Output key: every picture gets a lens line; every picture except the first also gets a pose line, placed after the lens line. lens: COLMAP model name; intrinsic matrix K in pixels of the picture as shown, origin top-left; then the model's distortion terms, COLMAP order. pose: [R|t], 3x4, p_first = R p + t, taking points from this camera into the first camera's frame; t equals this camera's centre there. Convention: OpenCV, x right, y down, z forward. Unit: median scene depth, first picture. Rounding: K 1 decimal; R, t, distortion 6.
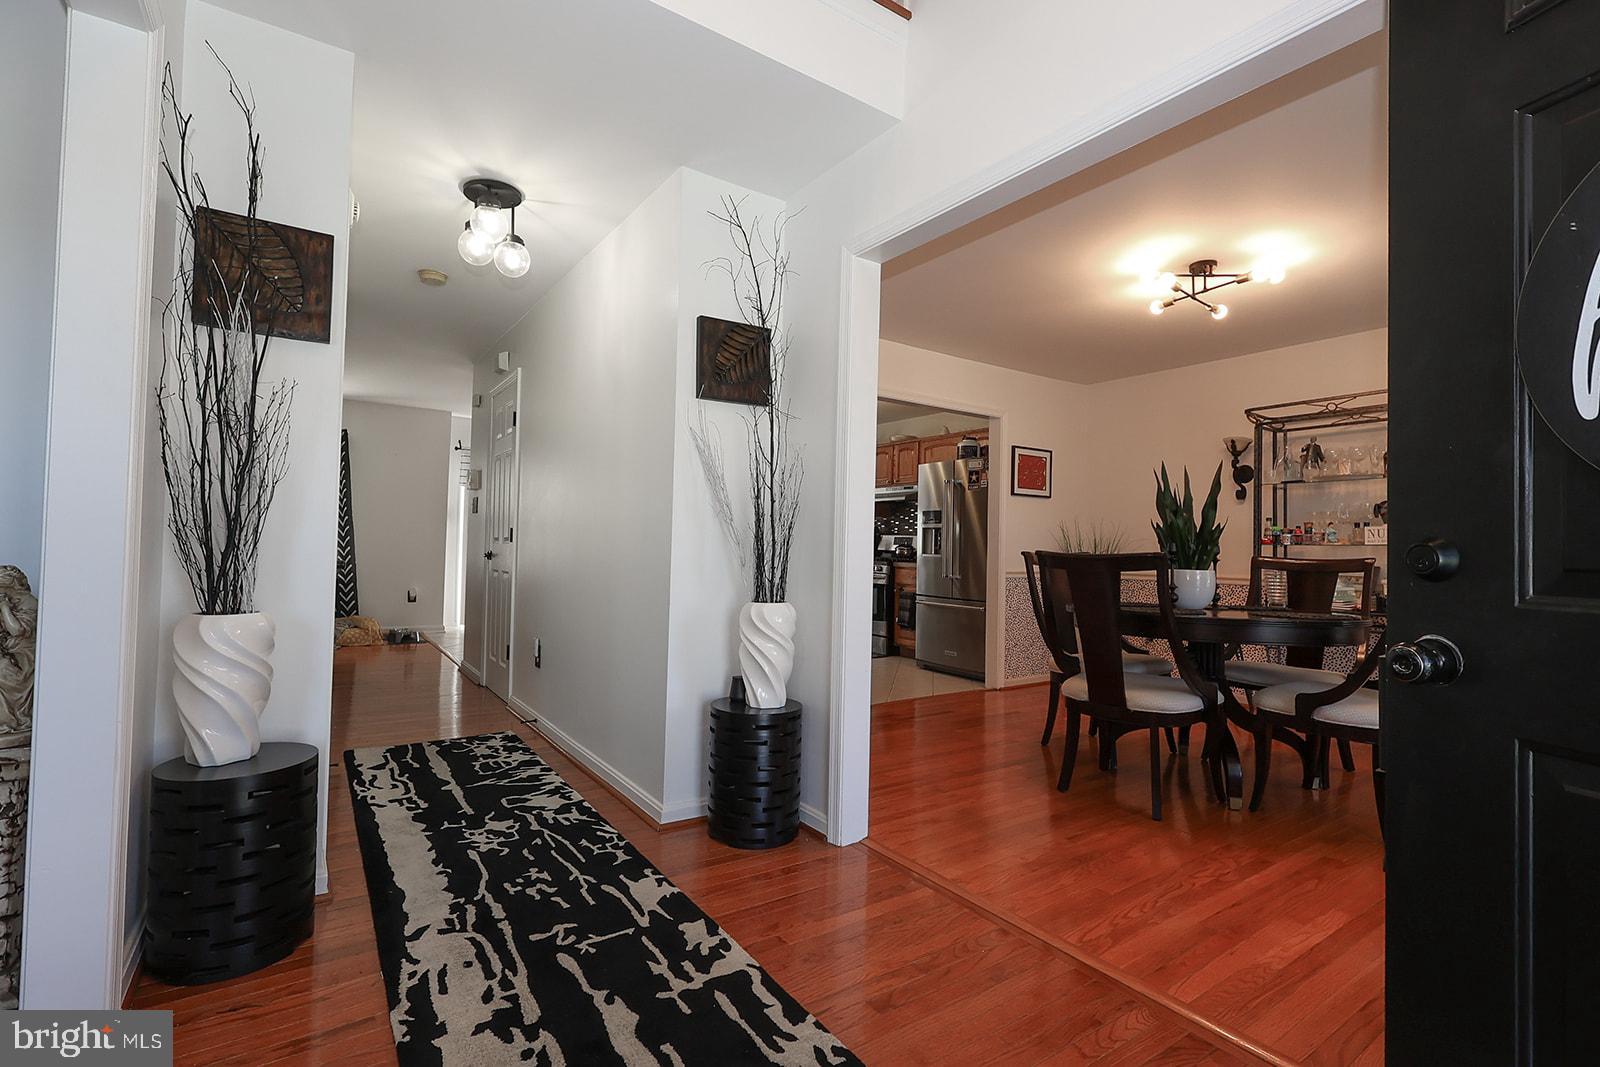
lens RADIAL K [[730.7, 0, 800.5], [0, 730.7, 525.9], [0, 0, 1]] dist [-0.011608, 0.002230]
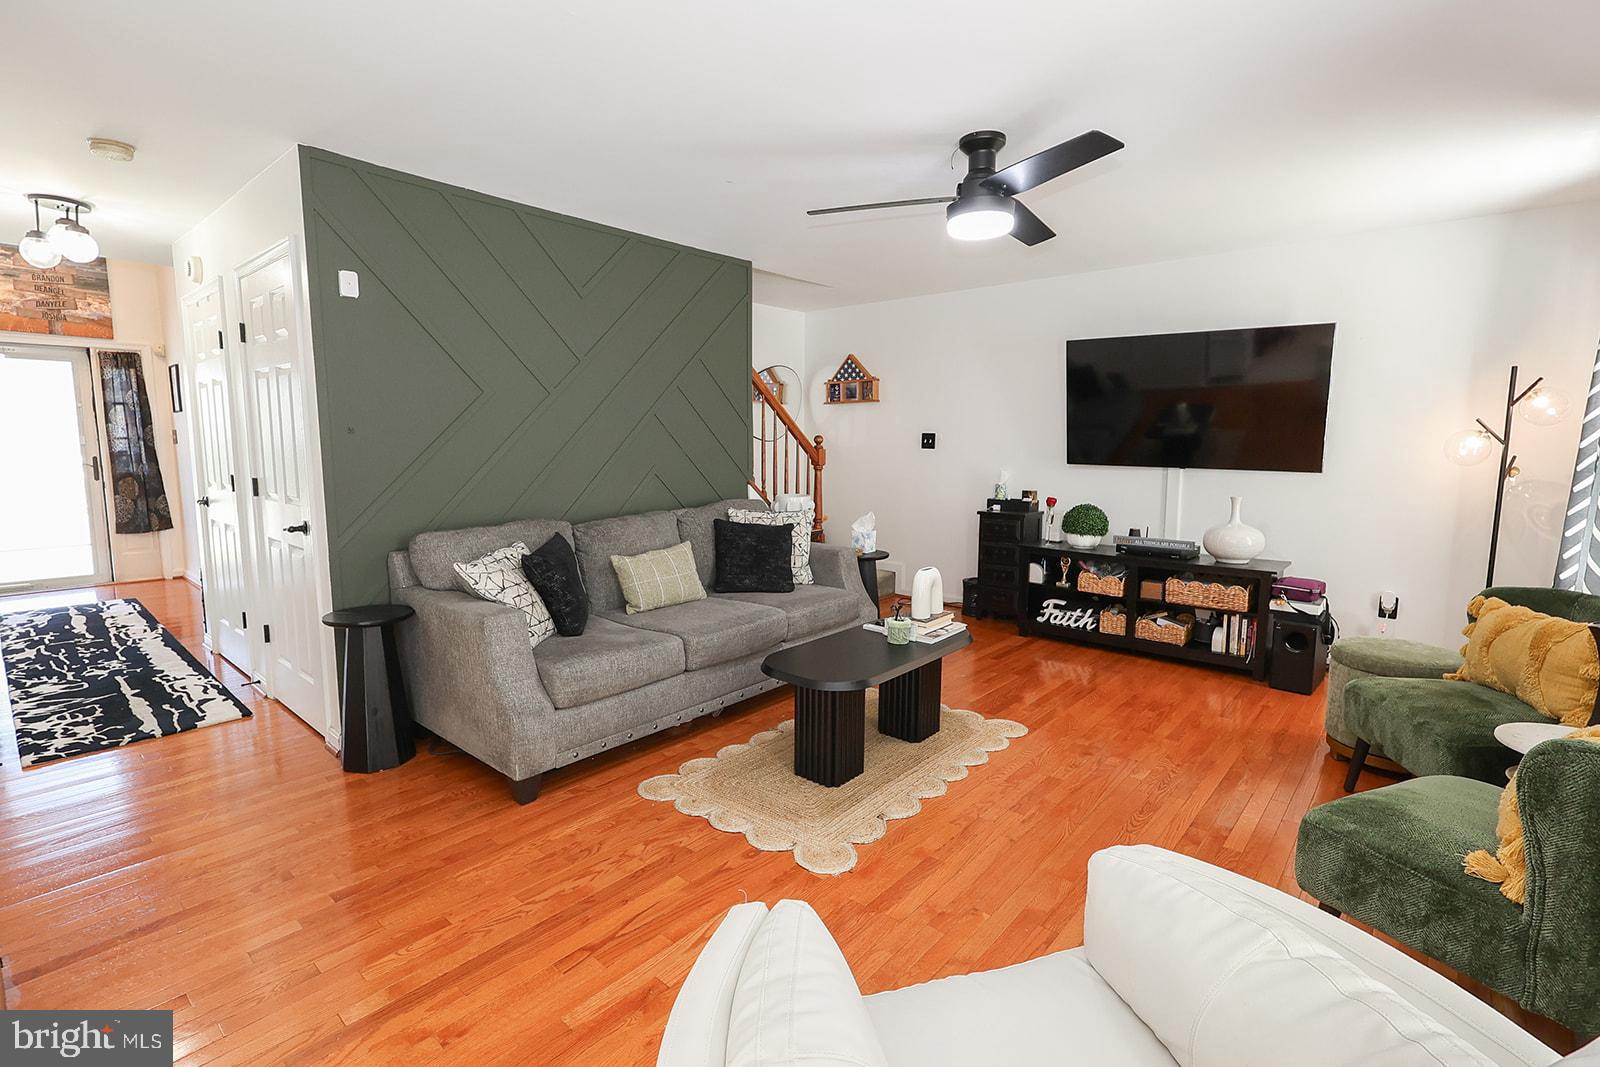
lens RADIAL K [[730.7, 0, 801.3], [0, 730.7, 539.0], [0, 0, 1]] dist [-0.011608, 0.002230]
pose [[-0.966276, -0.001278, -0.257506, -1.174031], [-0.026292, 0.995251, 0.093720, -0.047528], [0.256164, 0.097330, -0.961721, 2.276051]]
